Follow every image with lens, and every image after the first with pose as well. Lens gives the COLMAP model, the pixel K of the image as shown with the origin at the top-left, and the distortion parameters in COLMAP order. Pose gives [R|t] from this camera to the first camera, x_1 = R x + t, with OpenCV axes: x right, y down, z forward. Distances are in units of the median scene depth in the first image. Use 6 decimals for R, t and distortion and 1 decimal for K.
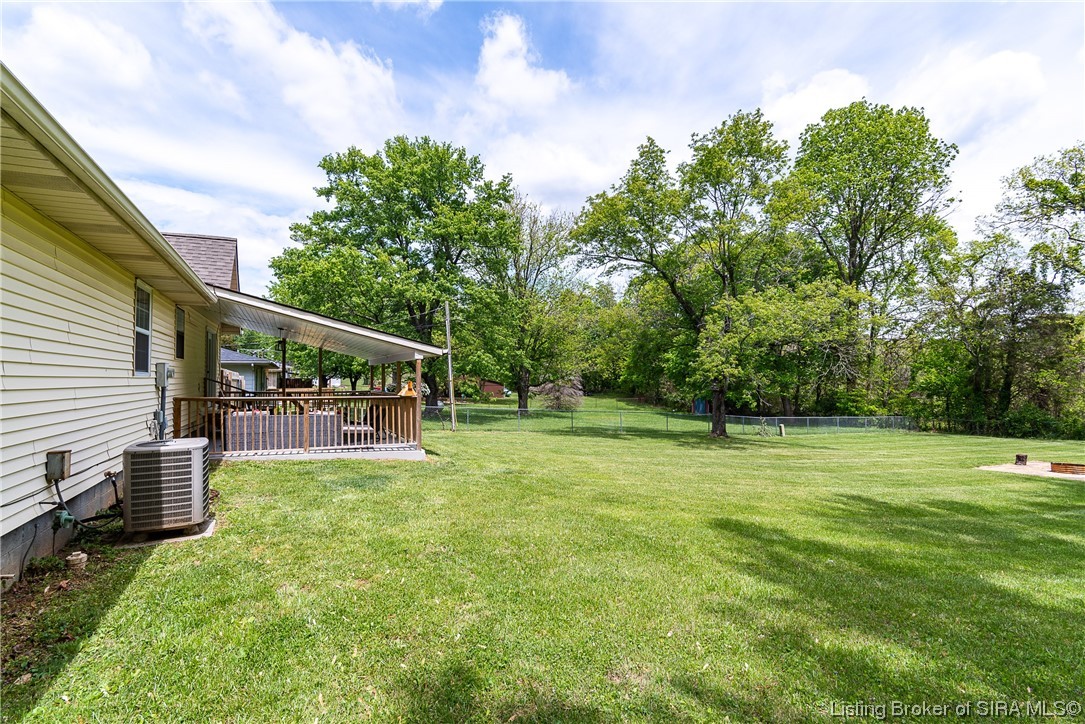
lens RADIAL K [[516.6, 0, 541.2], [0, 516.6, 381.8], [0, 0, 1]] dist [-0.000323, -0.000175]
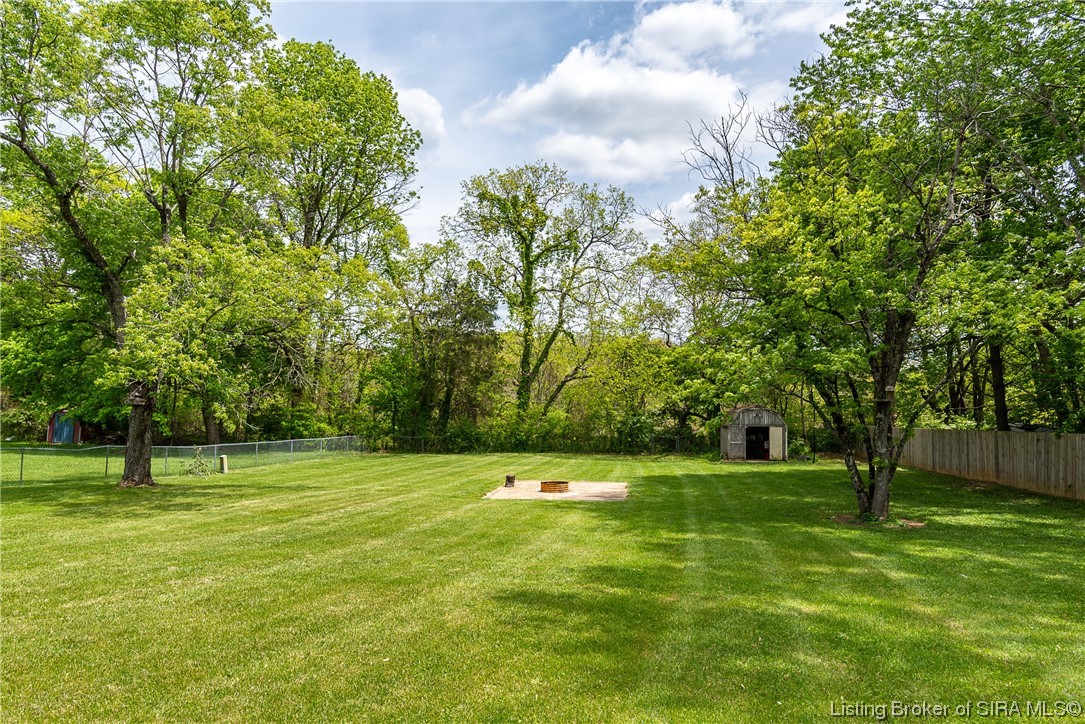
lens RADIAL K [[670.9, 0, 542.5], [0, 670.9, 362.0], [0, 0, 1]] dist [0.005147, 0.000317]
pose [[0.602334, 0.050353, 0.796654, 0.009476], [-0.012373, 0.998478, -0.053755, 0.002691], [-0.798148, 0.022521, 0.602040, 0.113840]]
